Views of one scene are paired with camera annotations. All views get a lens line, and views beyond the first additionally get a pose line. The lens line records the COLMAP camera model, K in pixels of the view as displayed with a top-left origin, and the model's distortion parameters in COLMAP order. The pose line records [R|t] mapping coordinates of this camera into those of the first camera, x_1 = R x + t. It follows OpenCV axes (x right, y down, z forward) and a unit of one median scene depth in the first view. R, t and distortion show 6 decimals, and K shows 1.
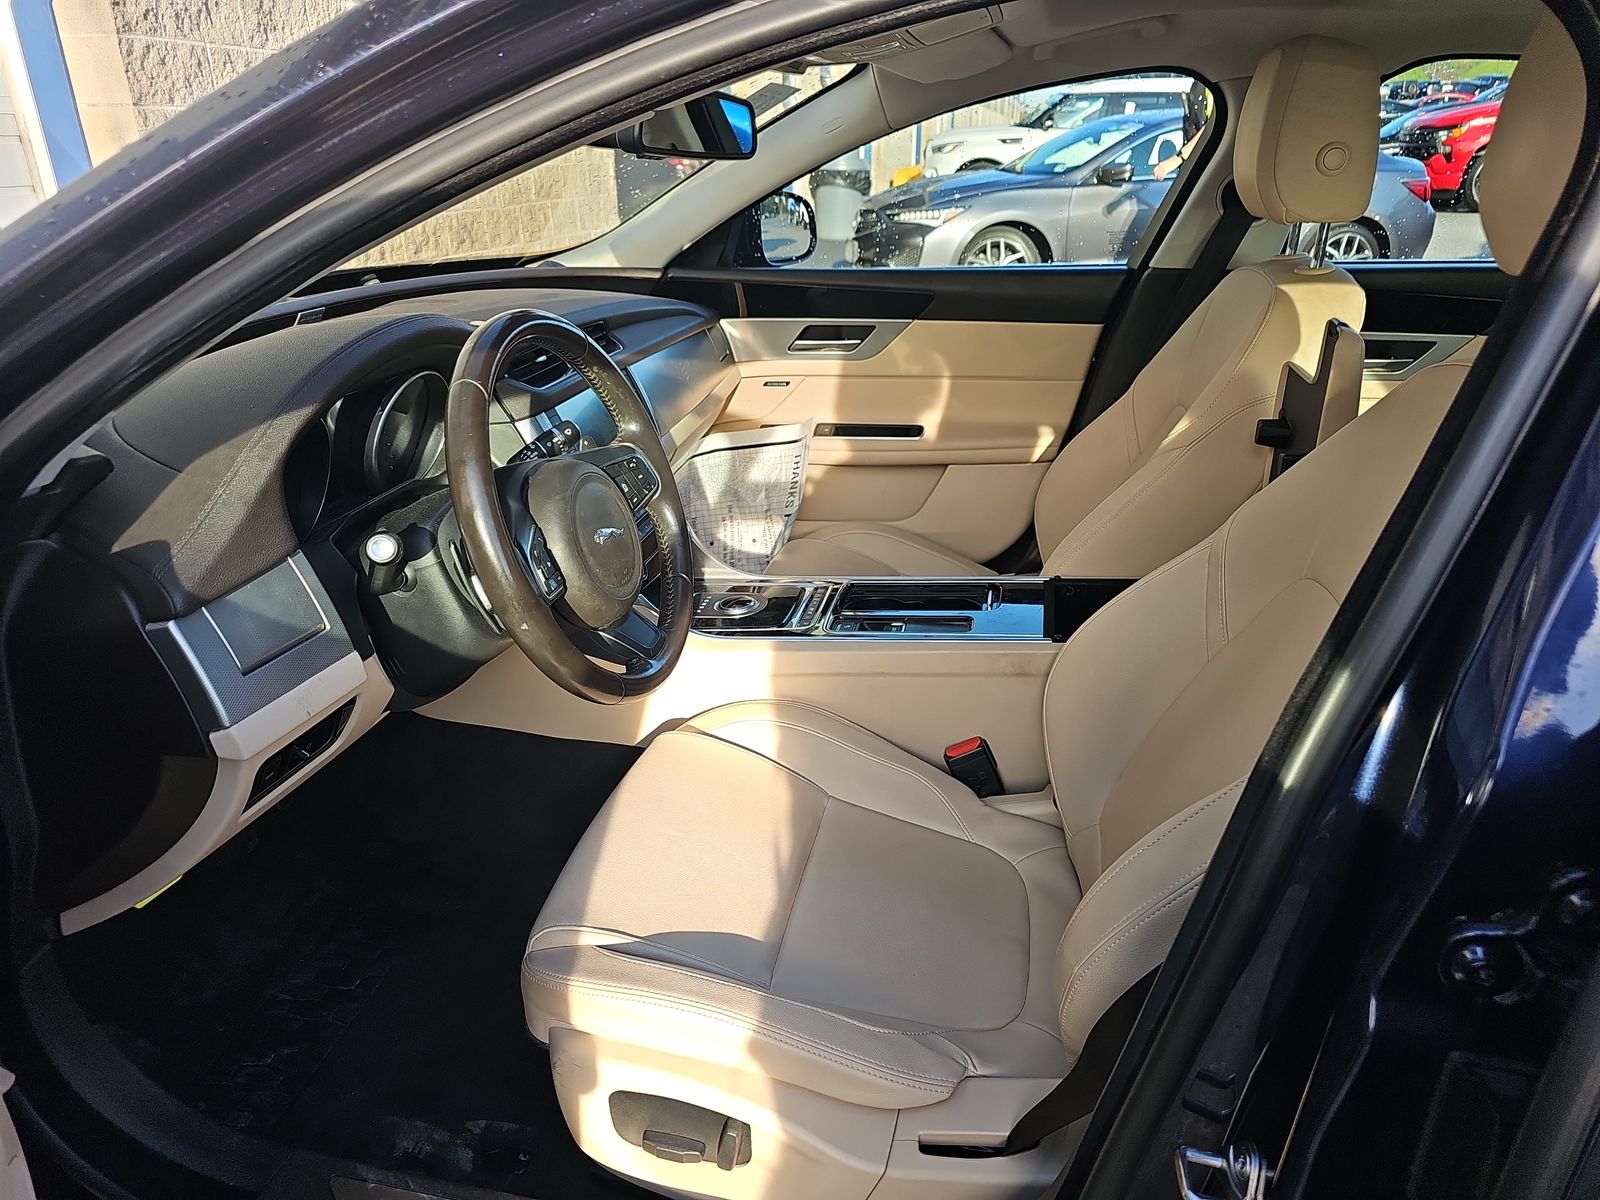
lens RADIAL K [[1070.6, 0, 788.2], [0, 1070.6, 608.6], [0, 0, 1]] dist [0.040534, -0.014977]
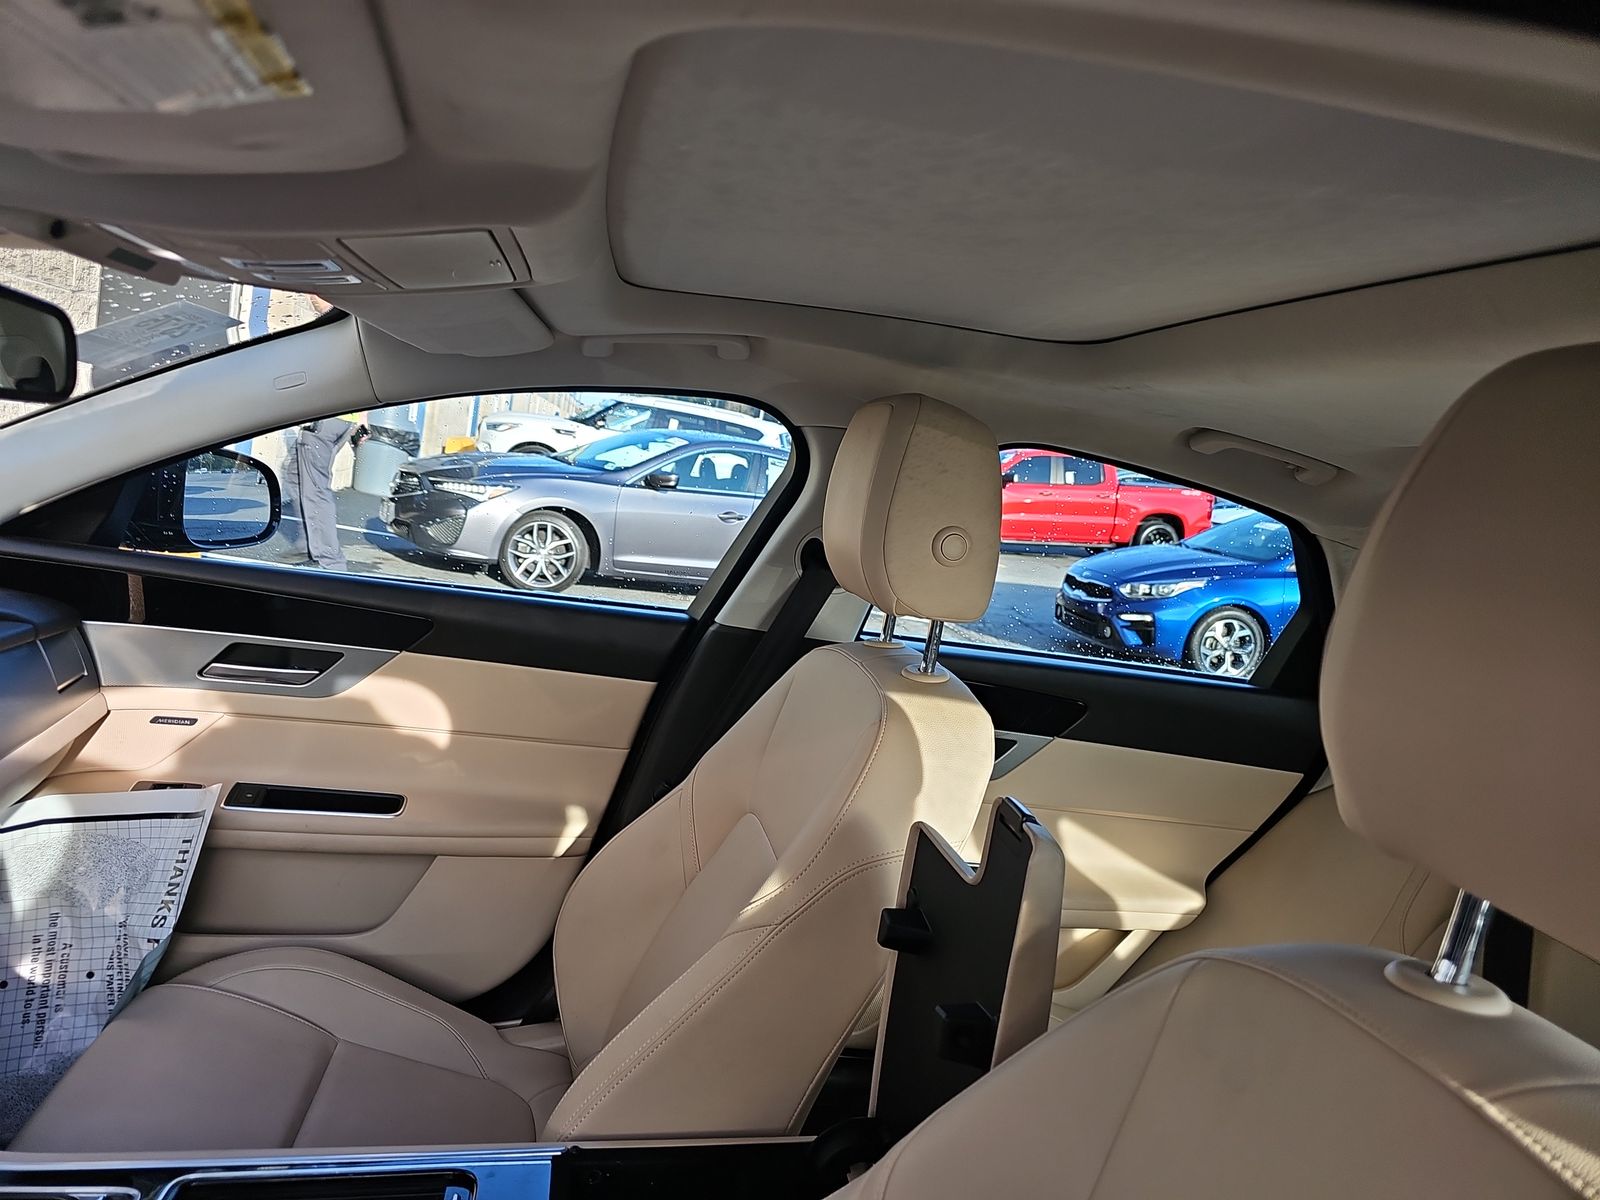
lens RADIAL K [[1070.6, 0, 791.9], [0, 1070.6, 600.2], [0, 0, 1]] dist [0.040534, -0.014977]
pose [[0.909591, 0.110095, 0.400654, 0.014801], [-0.005941, 0.967605, -0.252398, -0.028974], [-0.415463, 0.227198, 0.880779, 0.060198]]
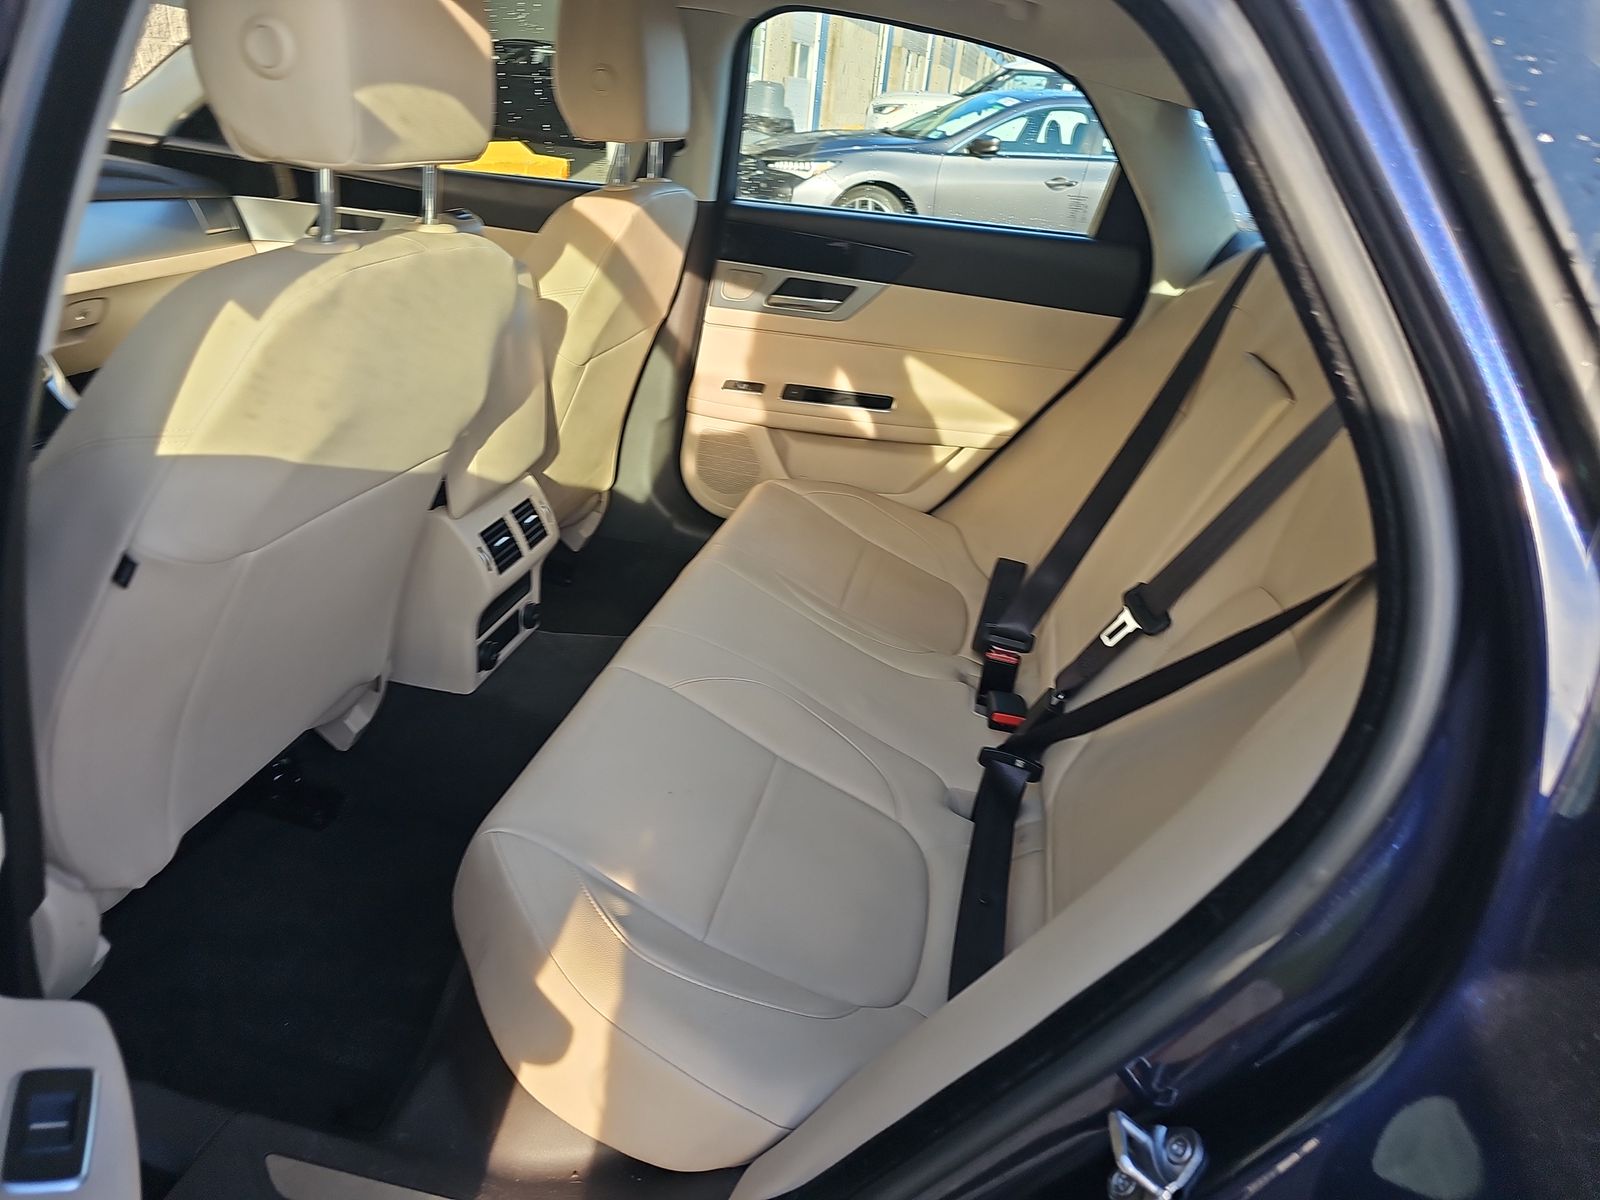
lens RADIAL K [[1070.6, 0, 801.2], [0, 1070.6, 593.5], [0, 0, 1]] dist [0.040534, -0.014977]
pose [[0.994650, 0.087221, 0.055346, 0.110181], [-0.088651, 0.995775, 0.023932, 0.008979], [-0.053025, -0.028711, 0.998180, -0.018801]]
